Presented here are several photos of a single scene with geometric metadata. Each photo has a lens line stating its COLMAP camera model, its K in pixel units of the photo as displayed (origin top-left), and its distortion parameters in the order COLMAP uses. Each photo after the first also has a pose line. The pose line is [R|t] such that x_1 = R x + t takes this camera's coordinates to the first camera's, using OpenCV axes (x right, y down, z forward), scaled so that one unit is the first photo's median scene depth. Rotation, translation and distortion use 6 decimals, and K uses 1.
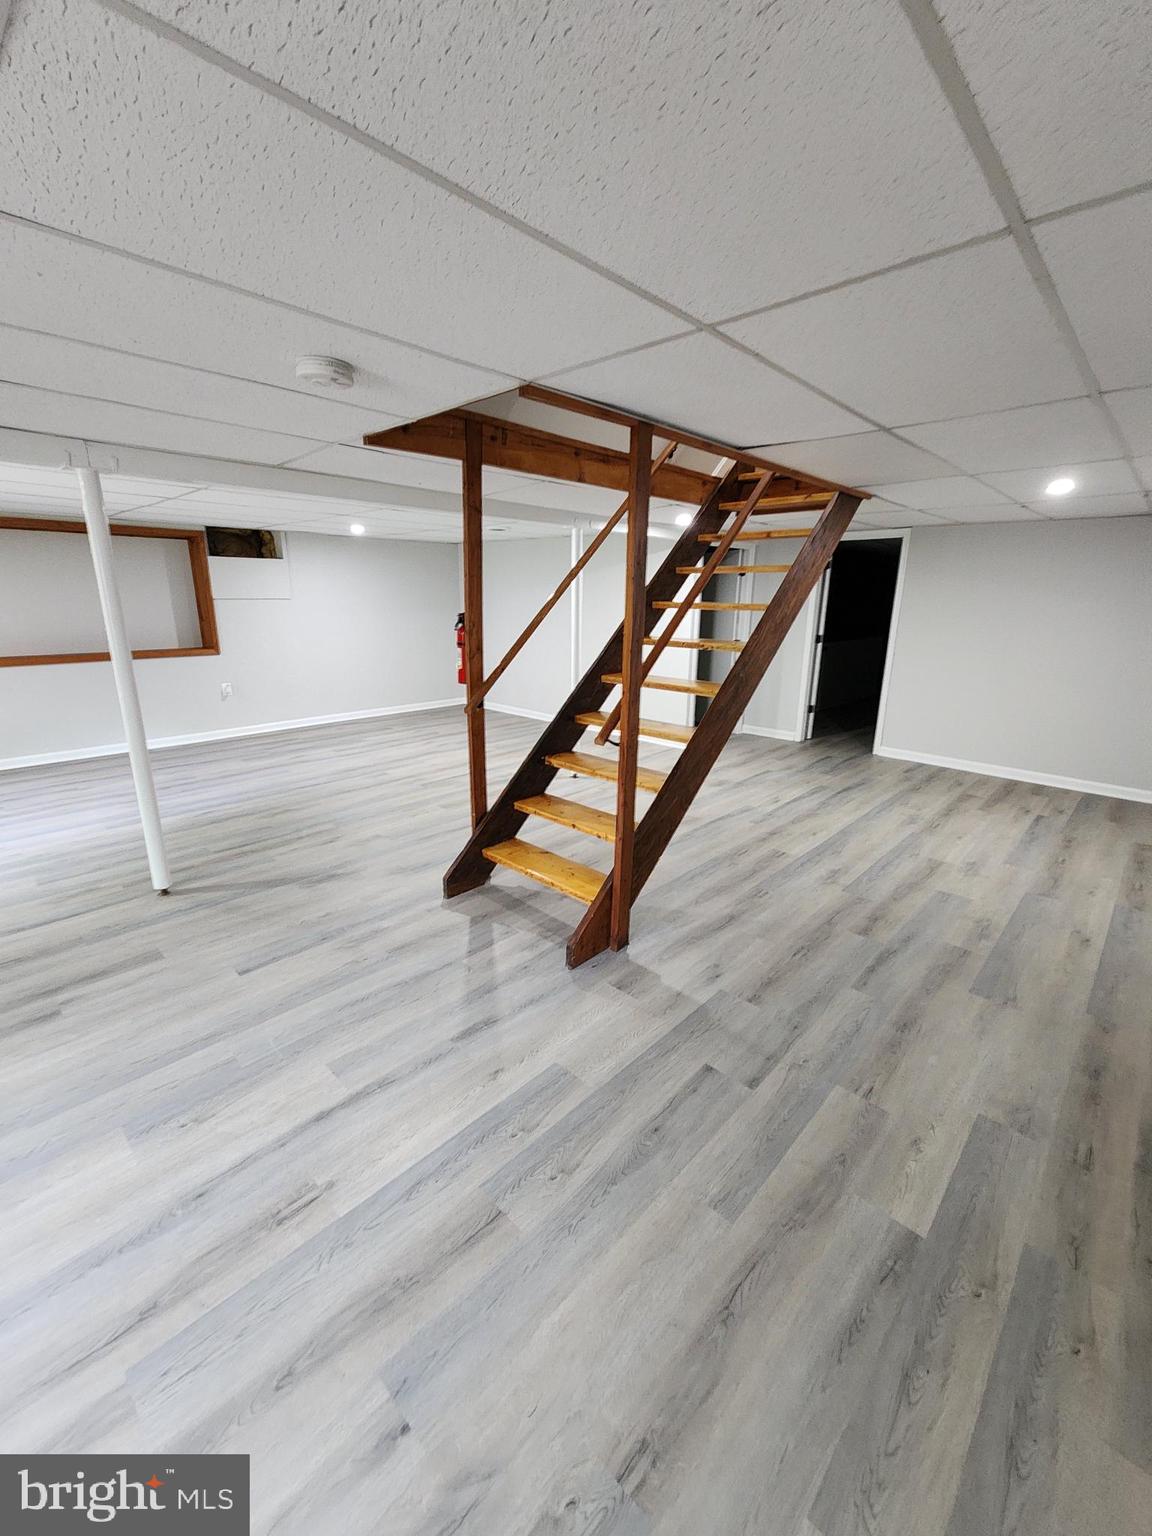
lens RADIAL K [[632.2, 0, 577.0], [0, 632.2, 770.1], [0, 0, 1]] dist [0.002170, -0.002541]
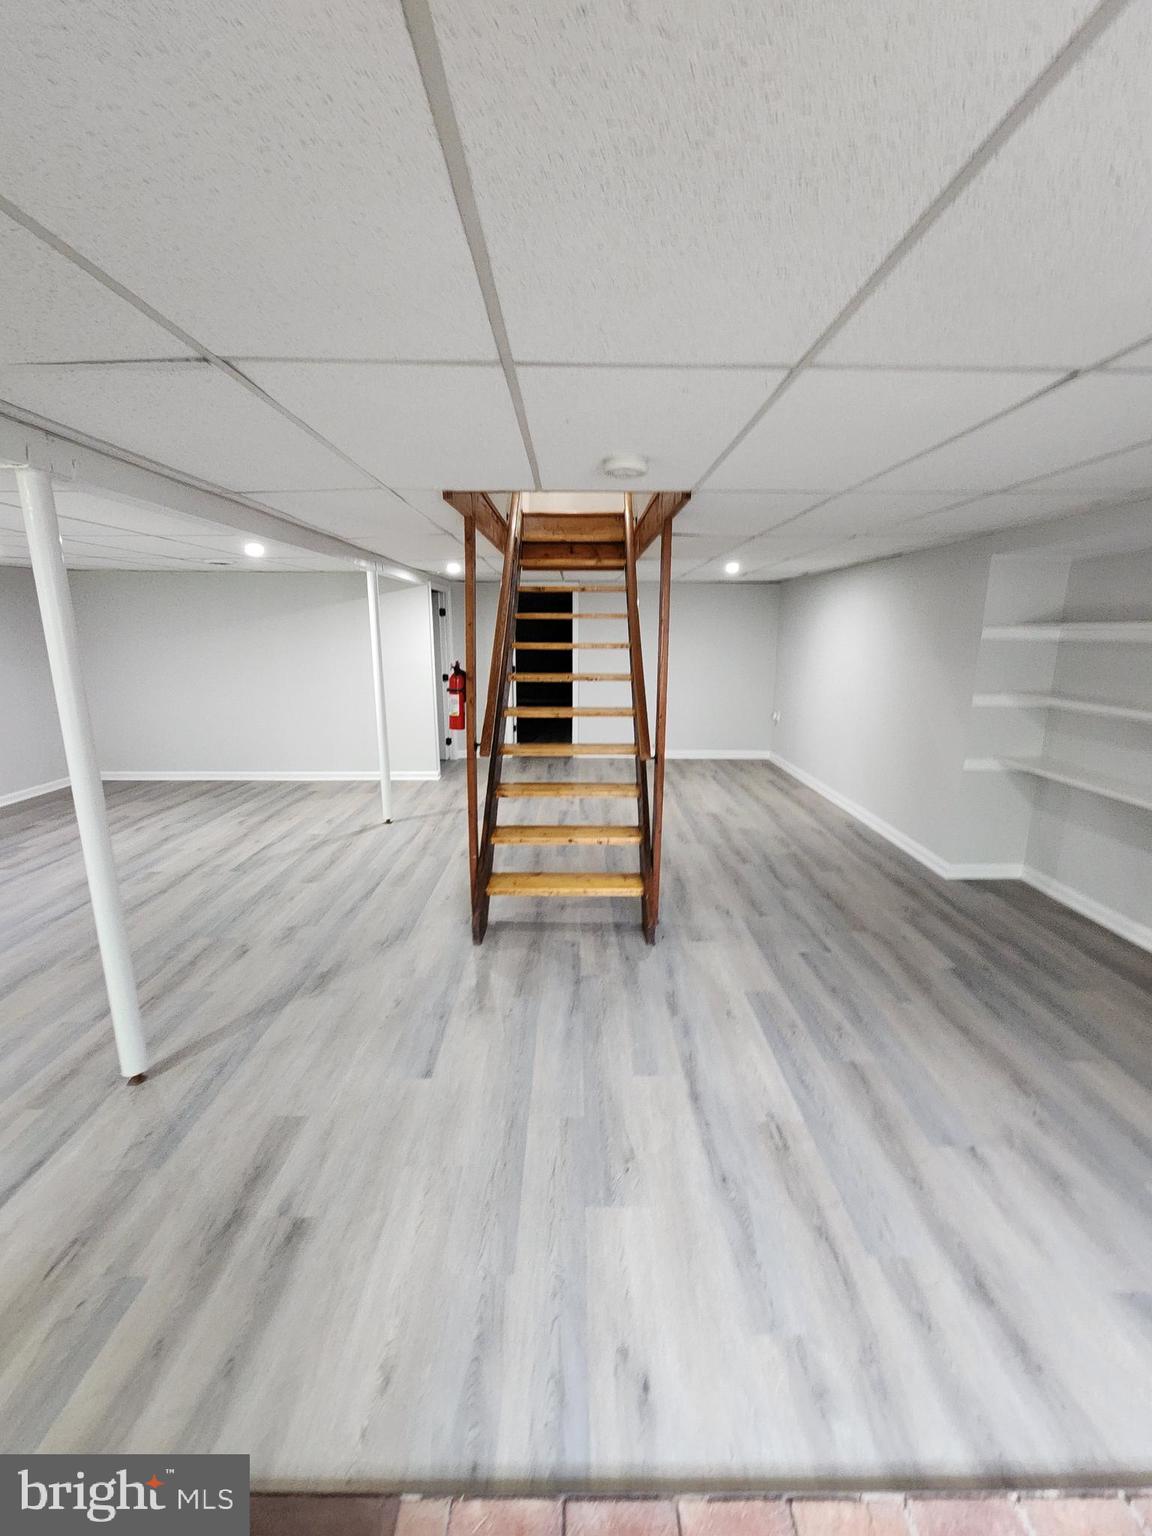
lens RADIAL K [[632.2, 0, 580.5], [0, 632.2, 766.0], [0, 0, 1]] dist [0.002170, -0.002541]
pose [[0.718705, -0.156969, 0.677366, -1.017280], [0.192276, 0.981063, 0.023336, -0.093551], [-0.668201, 0.113470, 0.735276, 0.179260]]
